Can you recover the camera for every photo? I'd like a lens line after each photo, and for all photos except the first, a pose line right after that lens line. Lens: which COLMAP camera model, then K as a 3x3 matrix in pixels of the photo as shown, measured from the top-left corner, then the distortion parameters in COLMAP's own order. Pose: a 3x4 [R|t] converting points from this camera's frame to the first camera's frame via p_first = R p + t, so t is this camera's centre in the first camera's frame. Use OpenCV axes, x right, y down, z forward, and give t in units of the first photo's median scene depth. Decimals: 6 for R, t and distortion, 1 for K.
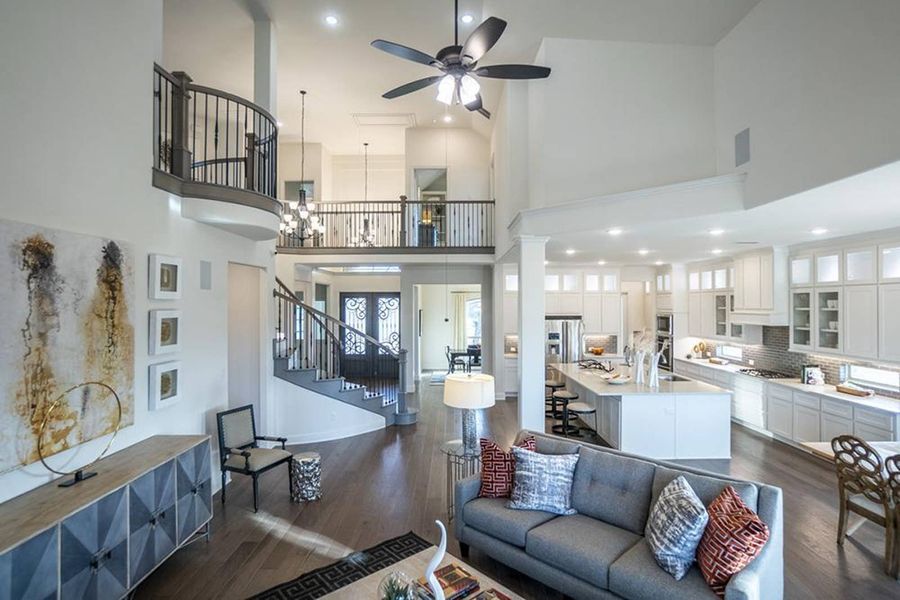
lens RADIAL K [[470.8, 0, 452.8], [0, 470.8, 300.9], [0, 0, 1]] dist [-0.008685, 0.000297]
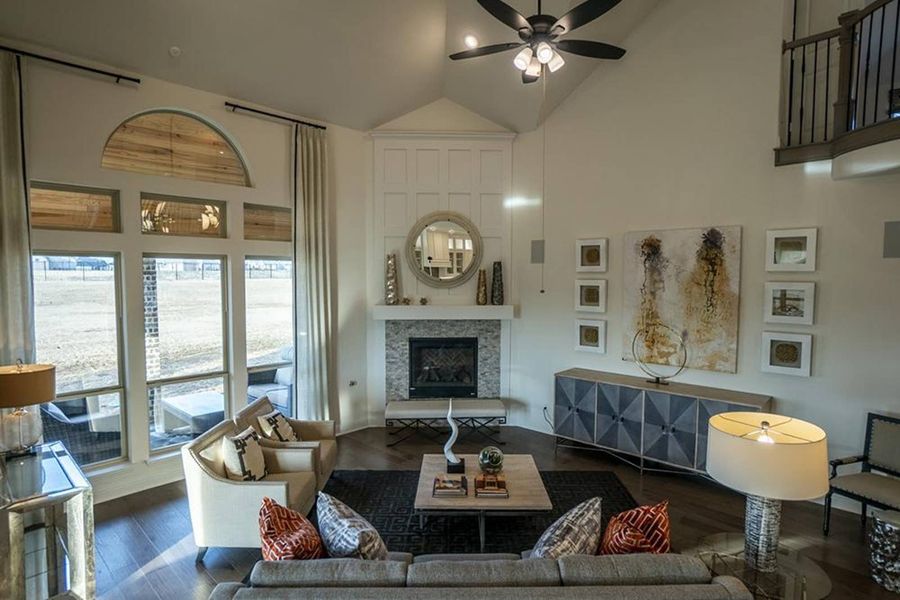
lens RADIAL K [[470.8, 0, 450.9], [0, 470.8, 303.0], [0, 0, 1]] dist [-0.008685, 0.000297]
pose [[-0.685366, 0.044066, -0.726864, 0.827872], [0.001810, 0.998267, 0.058813, 0.005127], [0.728196, 0.038993, -0.684259, 1.494815]]
